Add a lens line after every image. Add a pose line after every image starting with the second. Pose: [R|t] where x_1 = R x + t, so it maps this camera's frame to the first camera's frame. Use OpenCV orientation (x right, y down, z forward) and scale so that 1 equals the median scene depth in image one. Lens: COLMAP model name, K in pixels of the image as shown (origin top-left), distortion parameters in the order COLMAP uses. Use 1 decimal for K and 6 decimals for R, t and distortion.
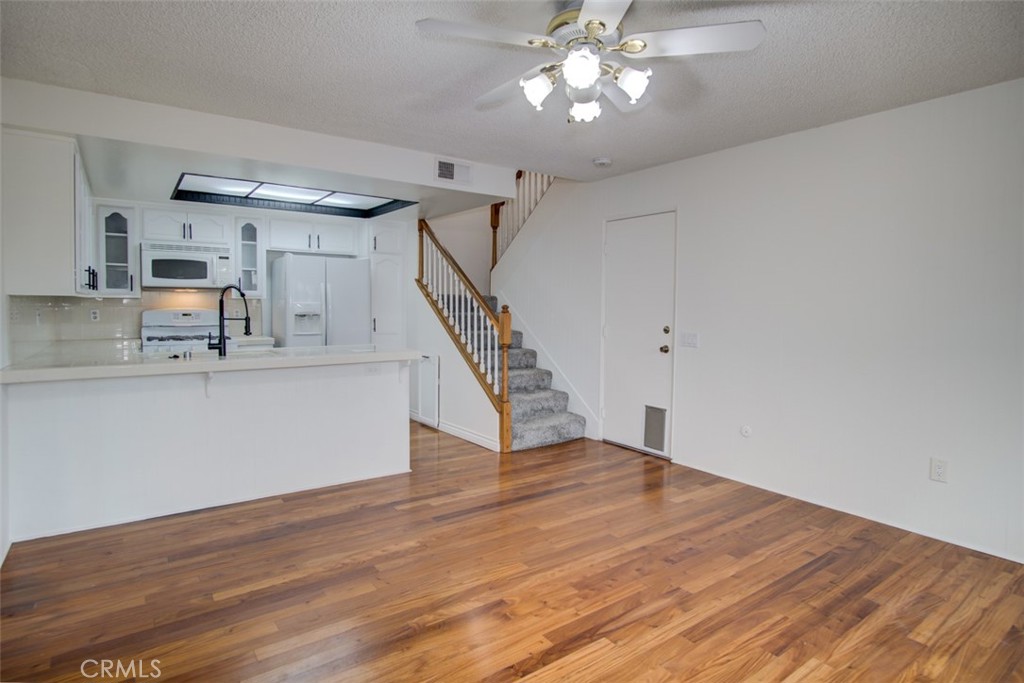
lens RADIAL K [[554.3, 0, 517.7], [0, 554.3, 314.8], [0, 0, 1]] dist [-0.024720, 0.001557]
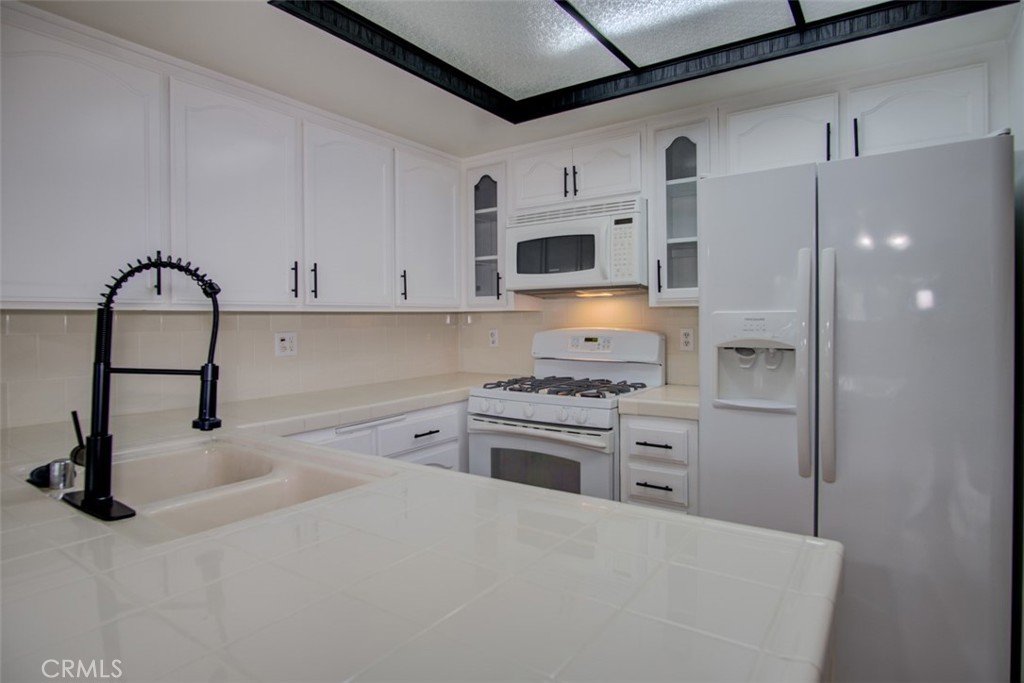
lens RADIAL K [[554.3, 0, 517.7], [0, 554.3, 314.8], [0, 0, 1]] dist [-0.024720, 0.001557]
pose [[0.341825, -0.018749, -0.939576, -0.121704], [-0.005006, 0.999750, -0.021771, -0.012573], [0.939750, 0.012145, 0.341646, 0.770455]]
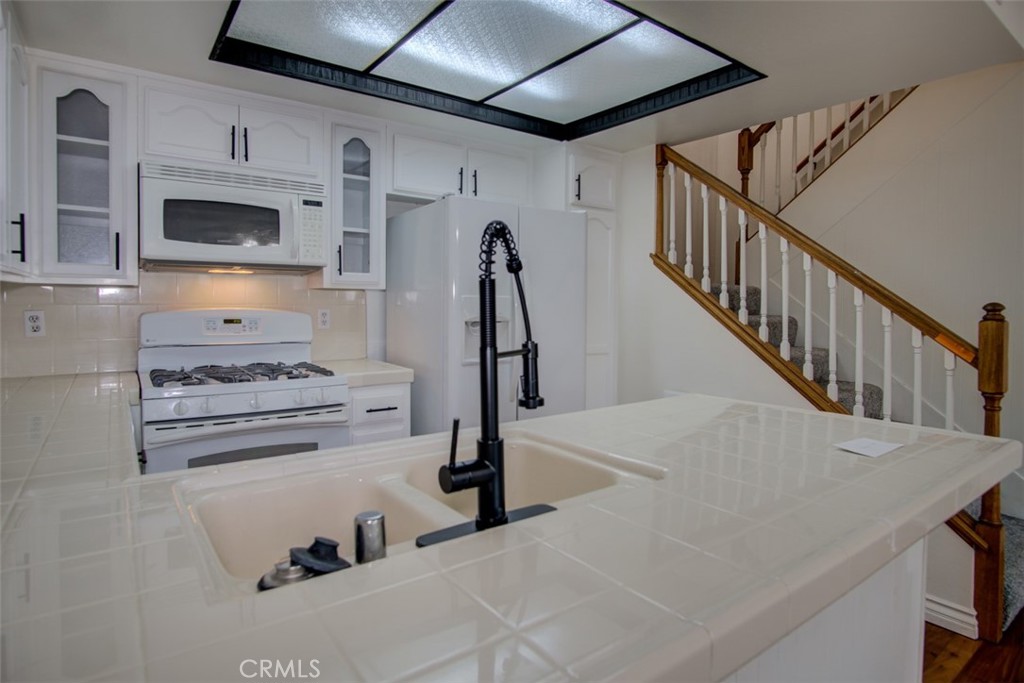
lens RADIAL K [[559.9, 0, 523.0], [0, 559.9, 305.2], [0, 0, 1]] dist [-0.023512, 0.001213]
pose [[0.999872, 0.001882, 0.015909, -0.365631], [-0.001696, 0.999930, -0.011706, -0.009101], [-0.015930, 0.011678, 0.999805, 0.522260]]
